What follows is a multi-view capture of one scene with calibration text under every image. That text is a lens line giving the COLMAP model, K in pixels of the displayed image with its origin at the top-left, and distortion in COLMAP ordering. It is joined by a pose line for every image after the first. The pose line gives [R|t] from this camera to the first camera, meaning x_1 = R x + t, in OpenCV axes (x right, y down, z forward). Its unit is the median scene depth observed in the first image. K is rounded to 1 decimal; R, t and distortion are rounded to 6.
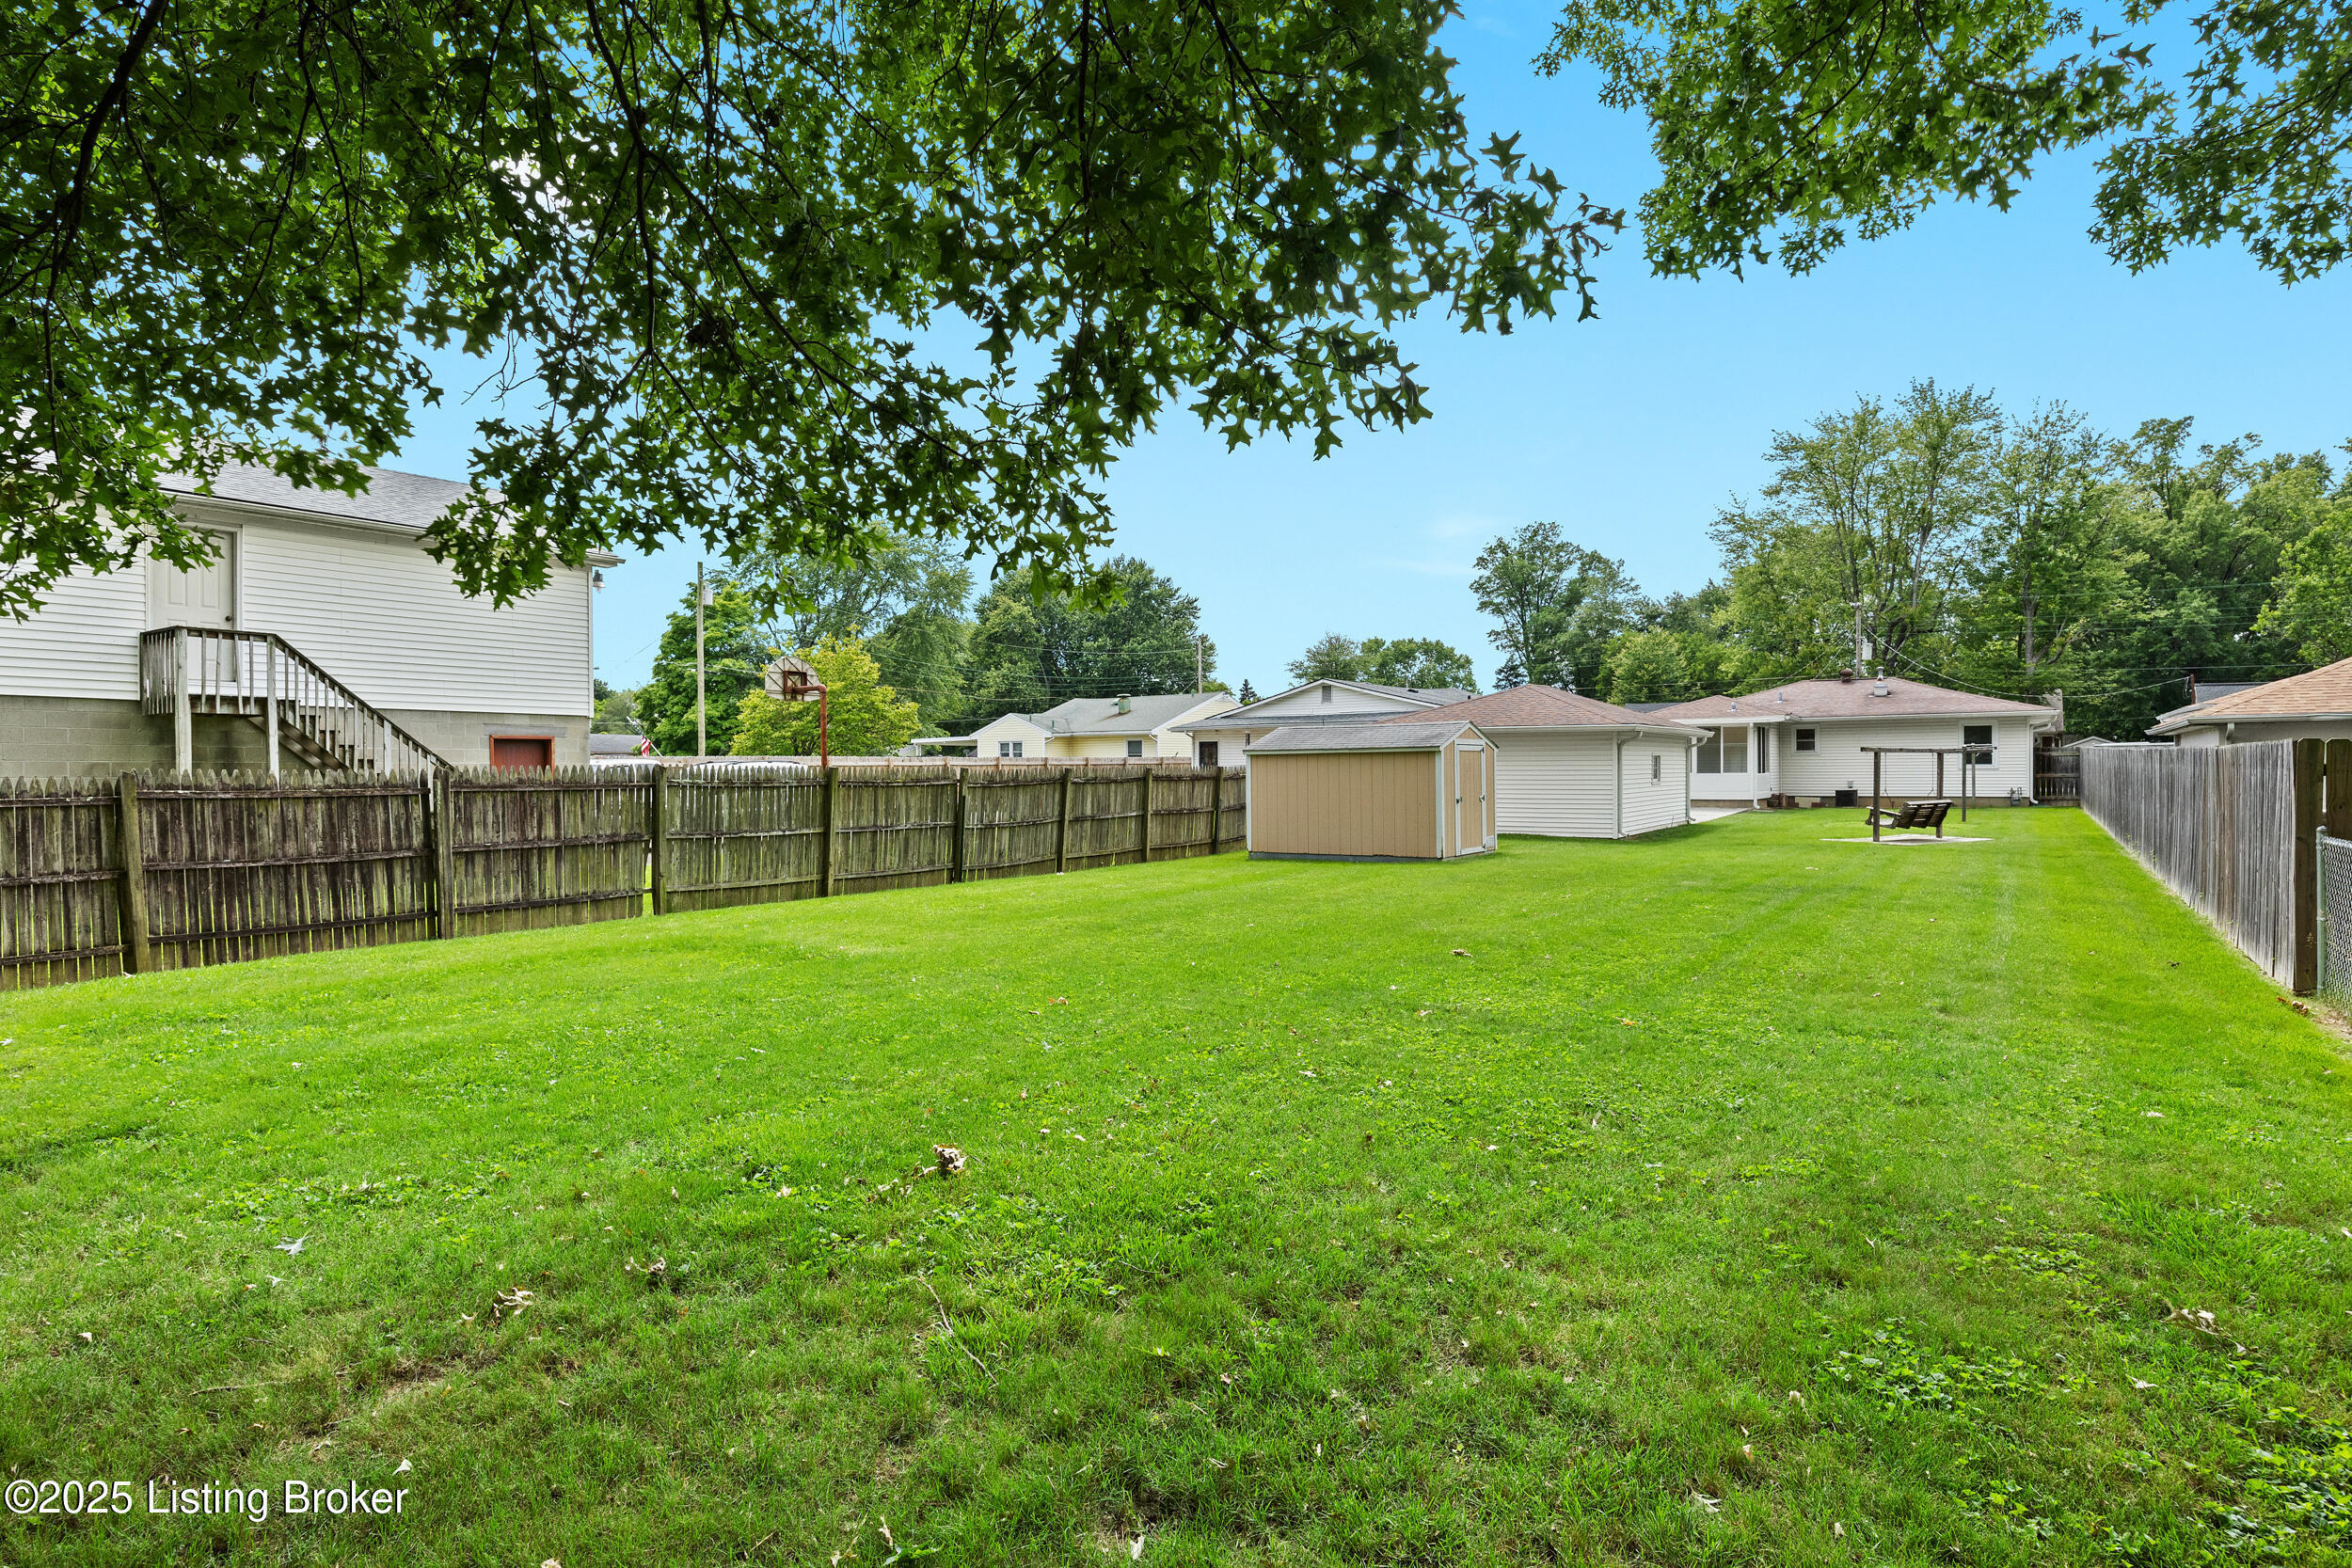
lens RADIAL K [[1195.3, 0, 1176.0], [0, 1195.3, 784.0], [0, 0, 1]] dist [-0.014652, 0.001805]
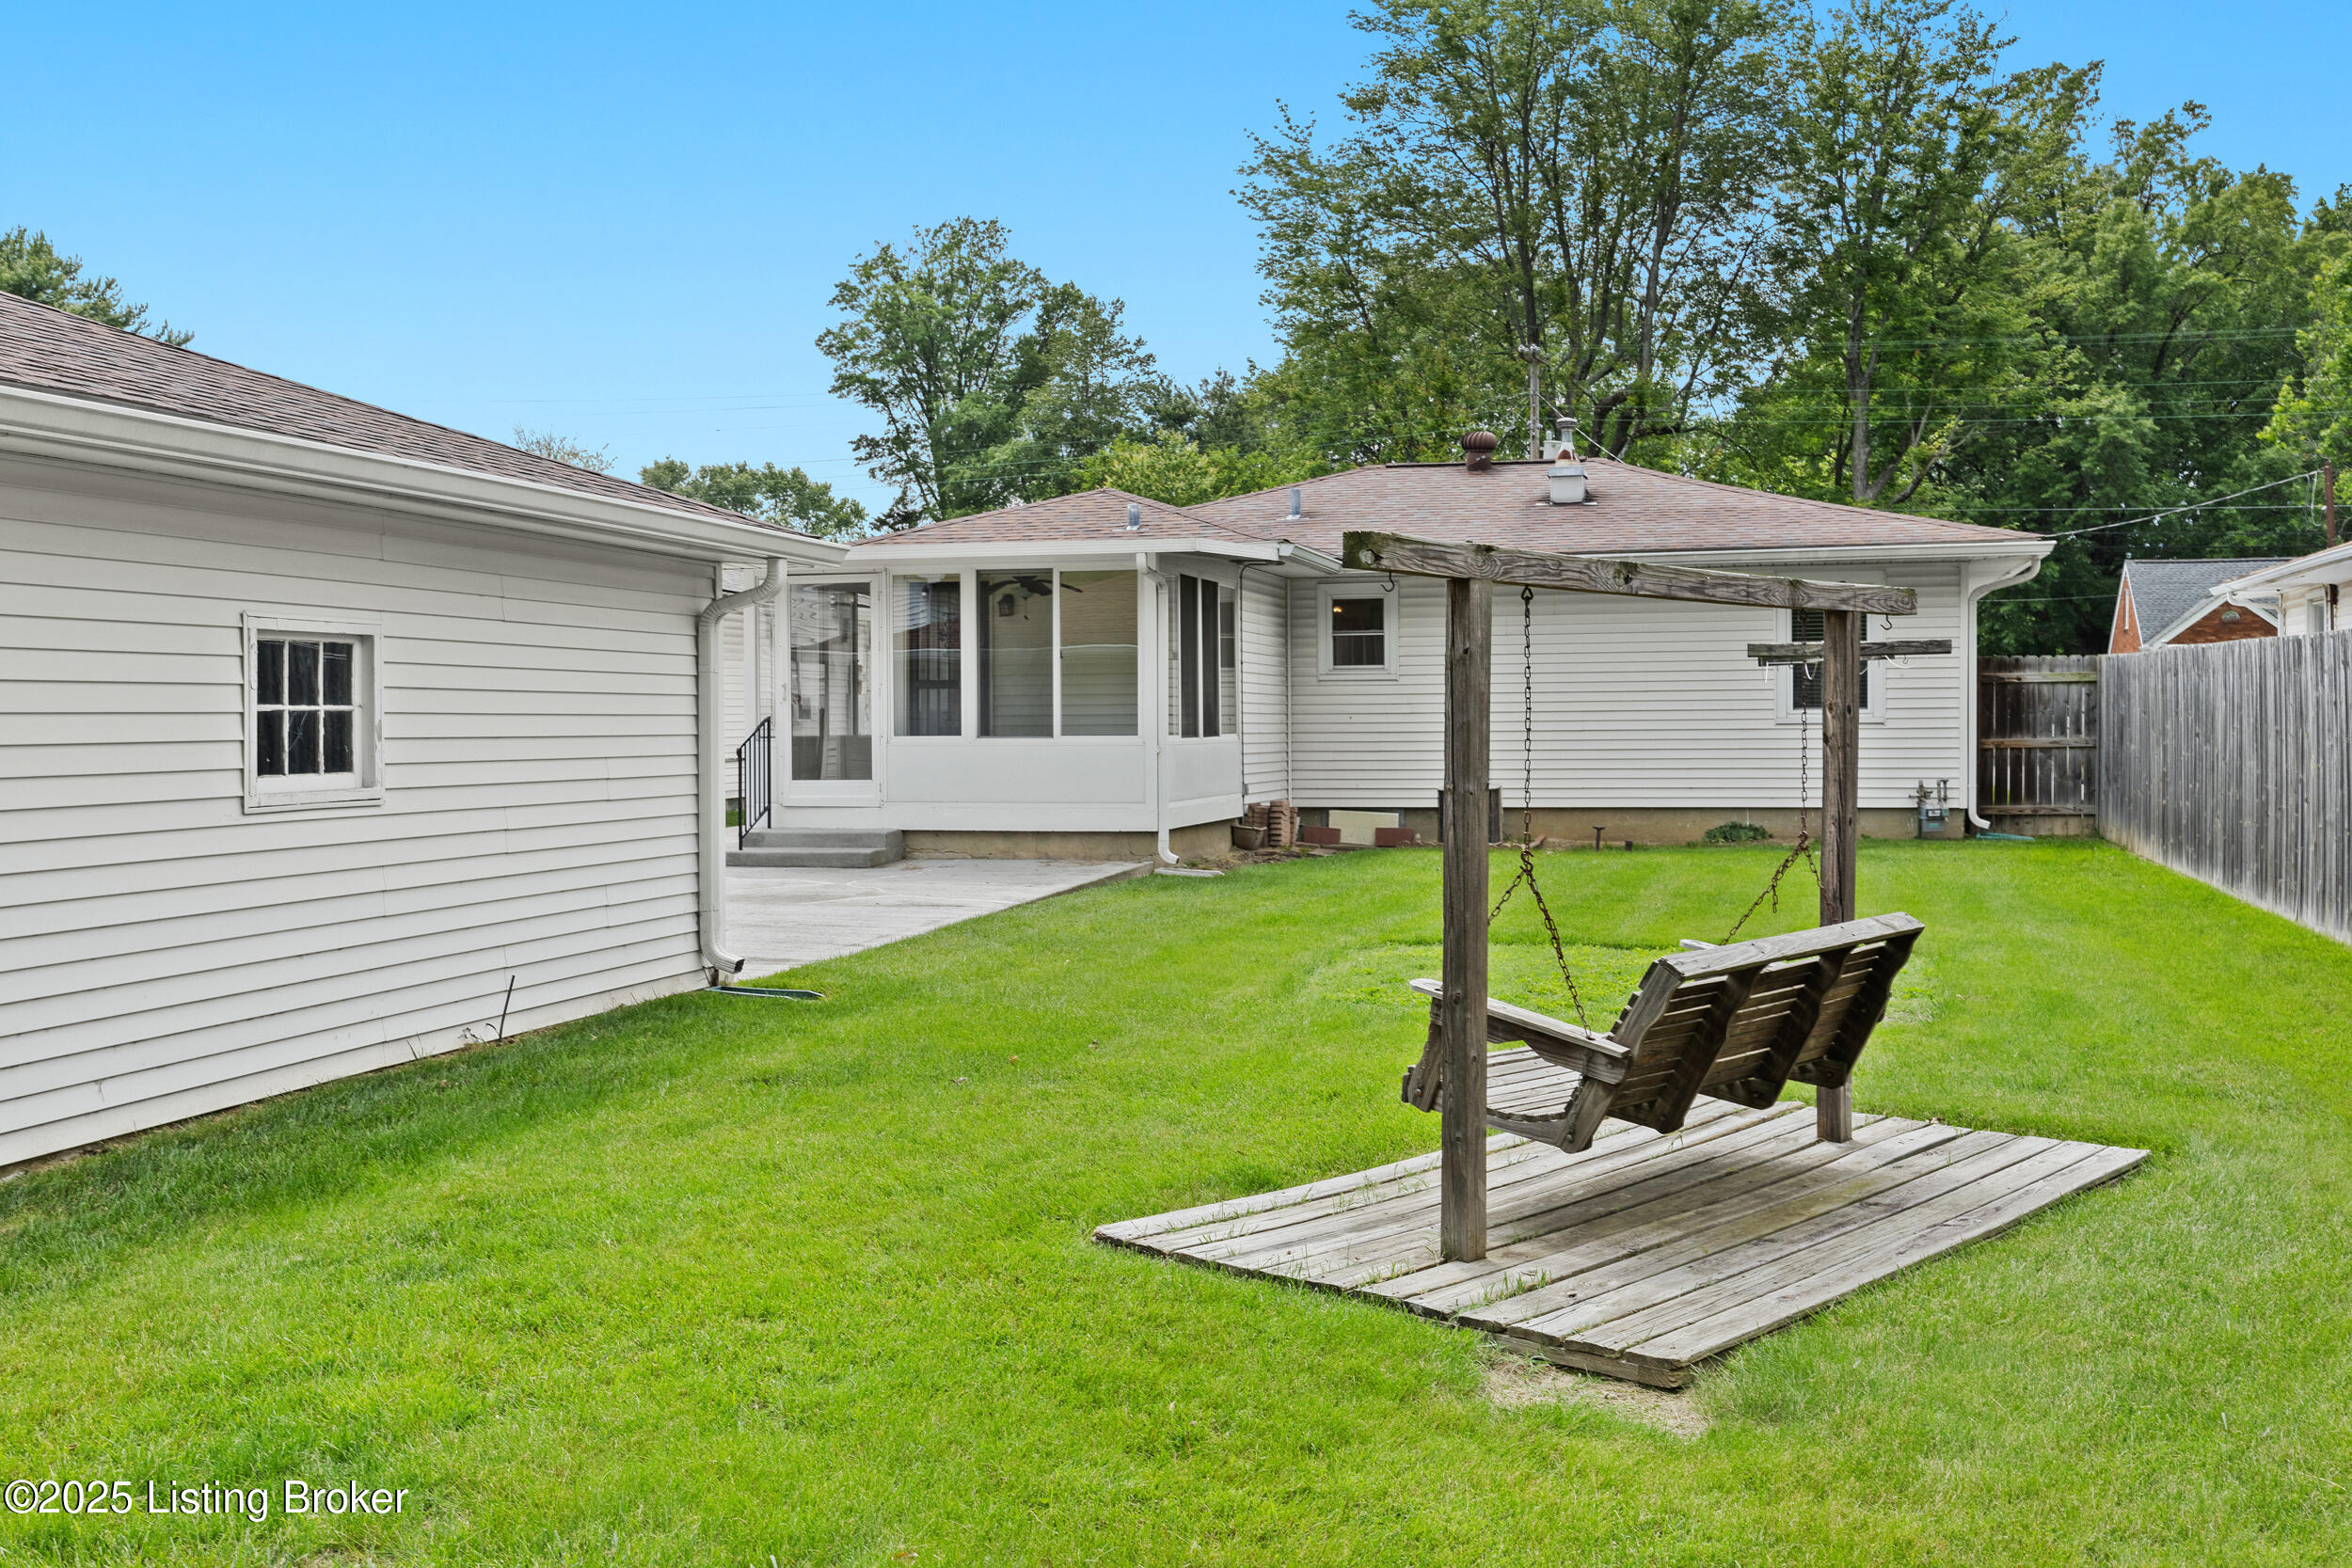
lens RADIAL K [[2189.8, 0, 1186.6], [0, 2189.8, 815.8], [0, 0, 1]] dist [-0.005620, -0.012820]
pose [[0.938673, -0.015092, 0.344479, 0.154727], [0.006103, 0.999612, 0.027165, -0.002315], [-0.344756, -0.023397, 0.938401, 0.254016]]
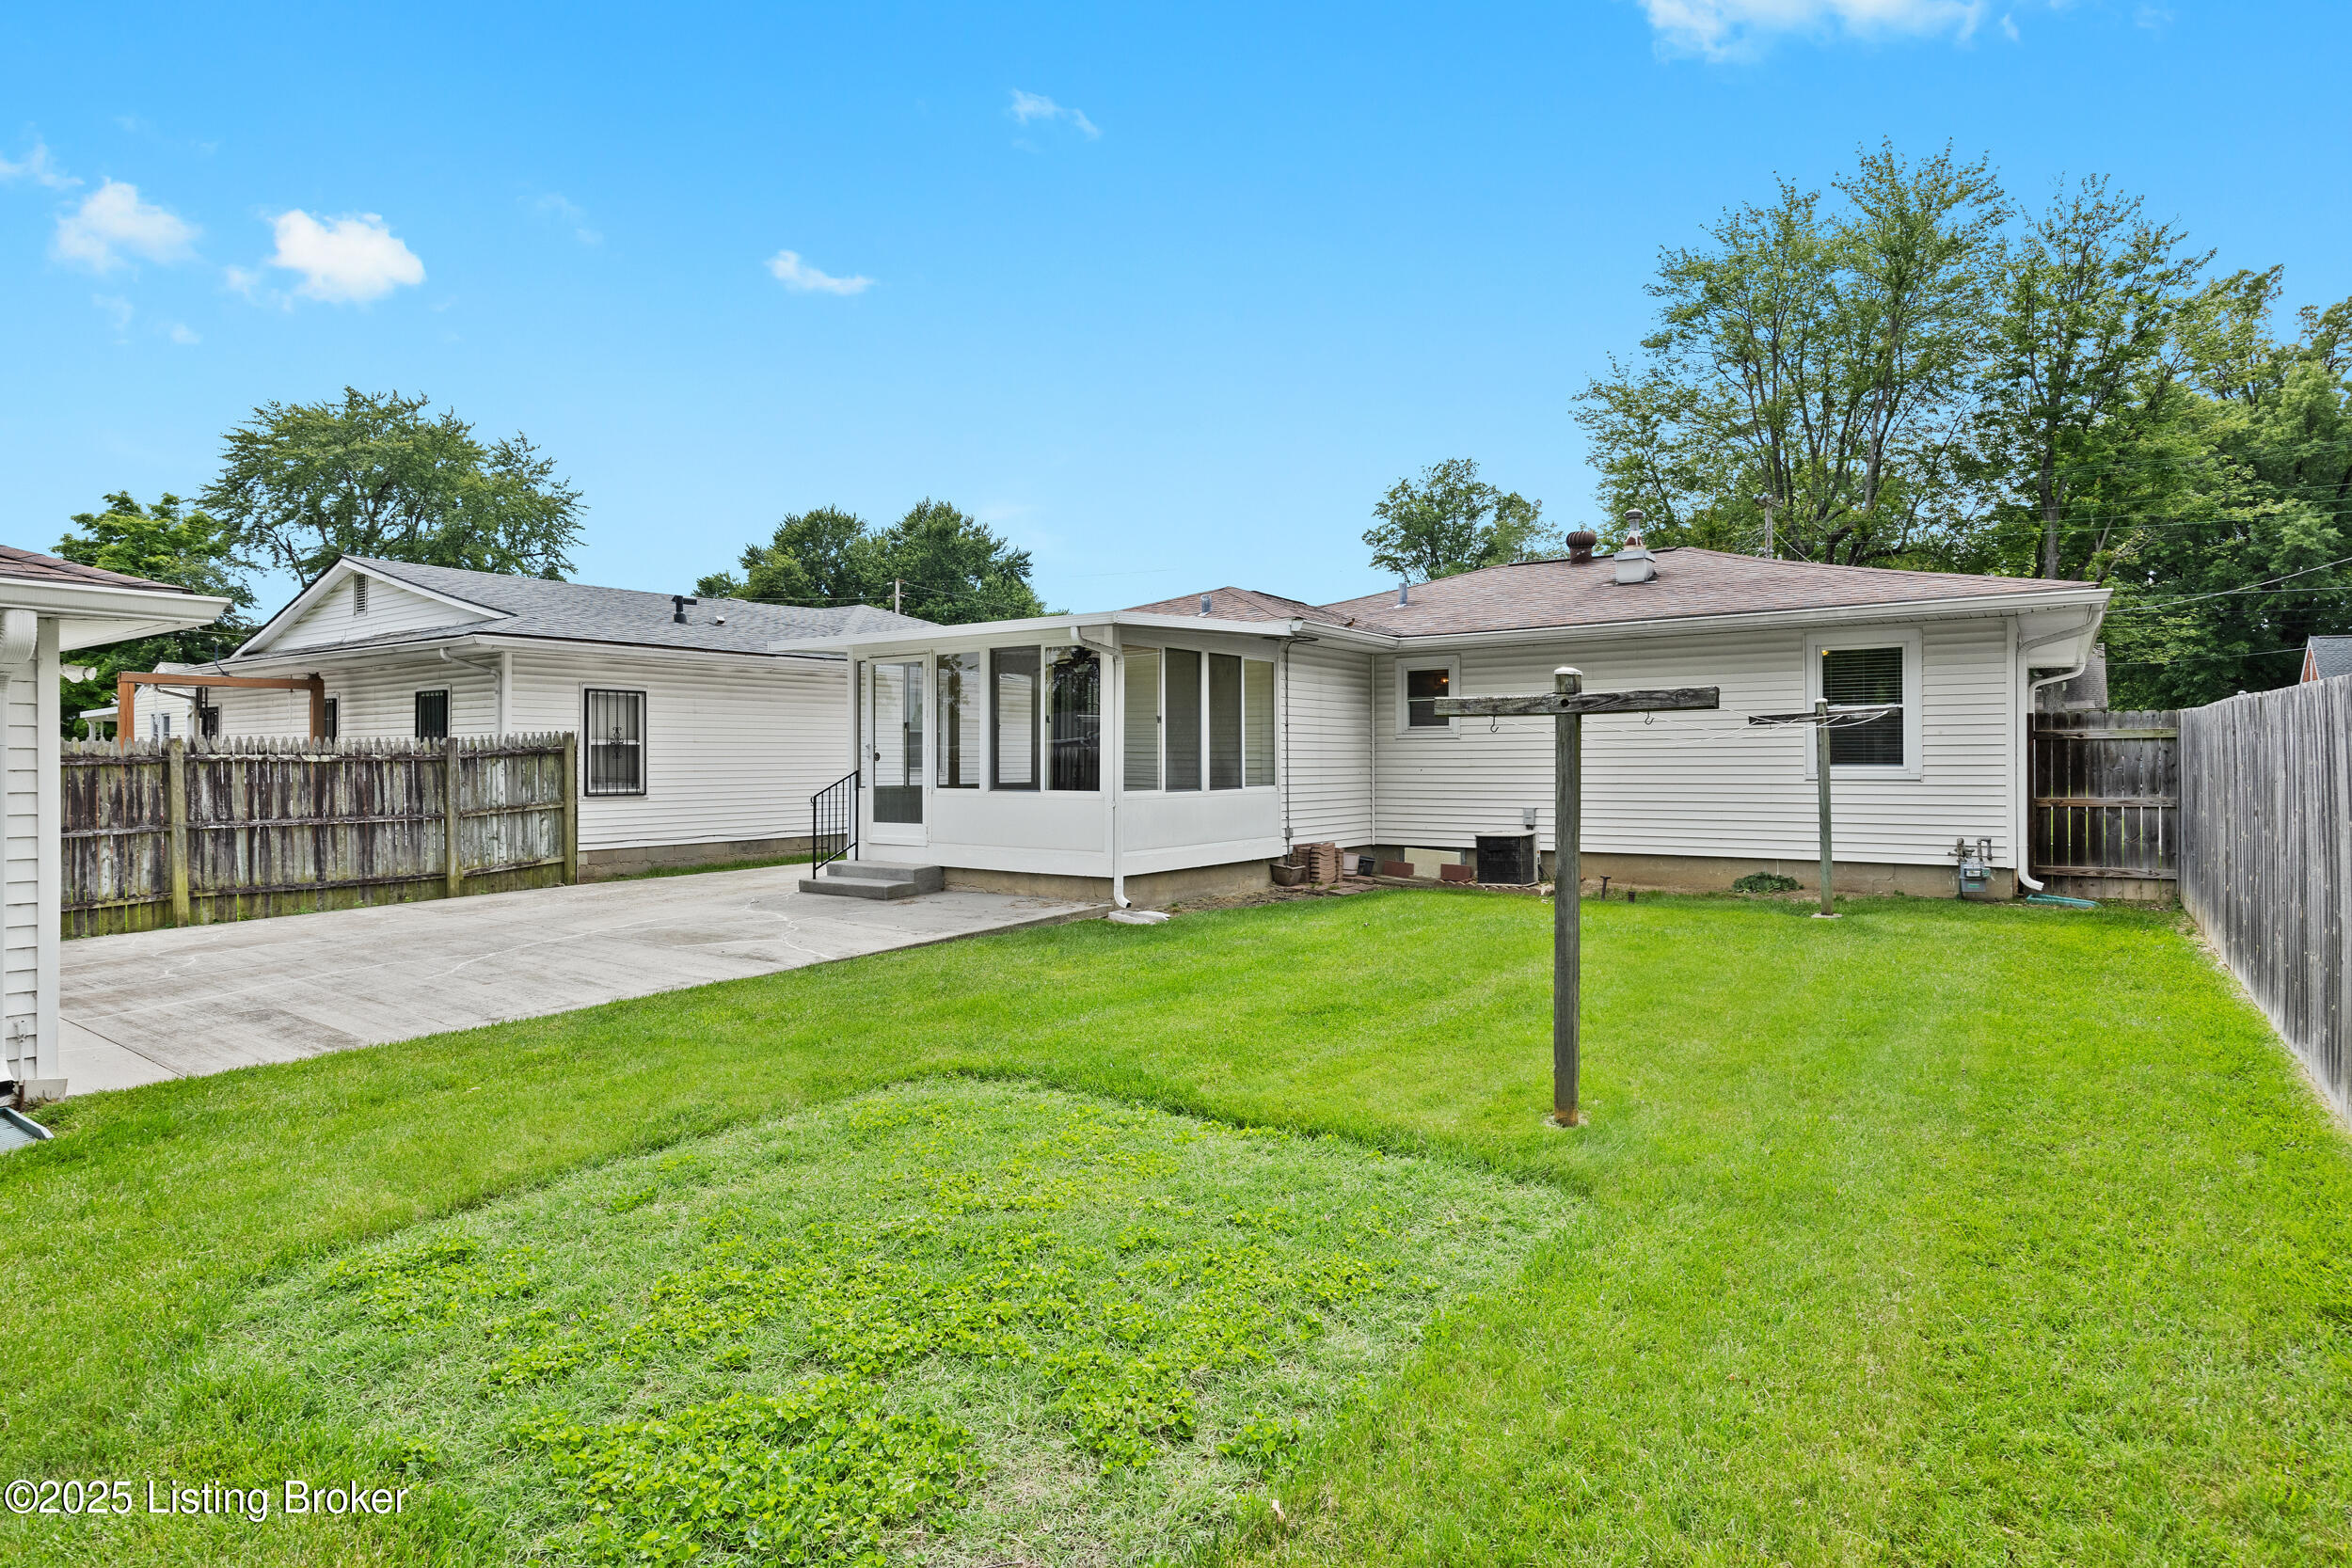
lens RADIAL K [[1214.0, 0, 1183.6], [0, 1214.0, 760.7], [0, 0, 1]] dist [-0.014350, 0.001954]
pose [[0.999948, 0.001121, -0.010171, 0.248990], [-0.001253, 0.999915, -0.013010, -0.006689], [0.010156, 0.013022, 0.999864, 0.336430]]
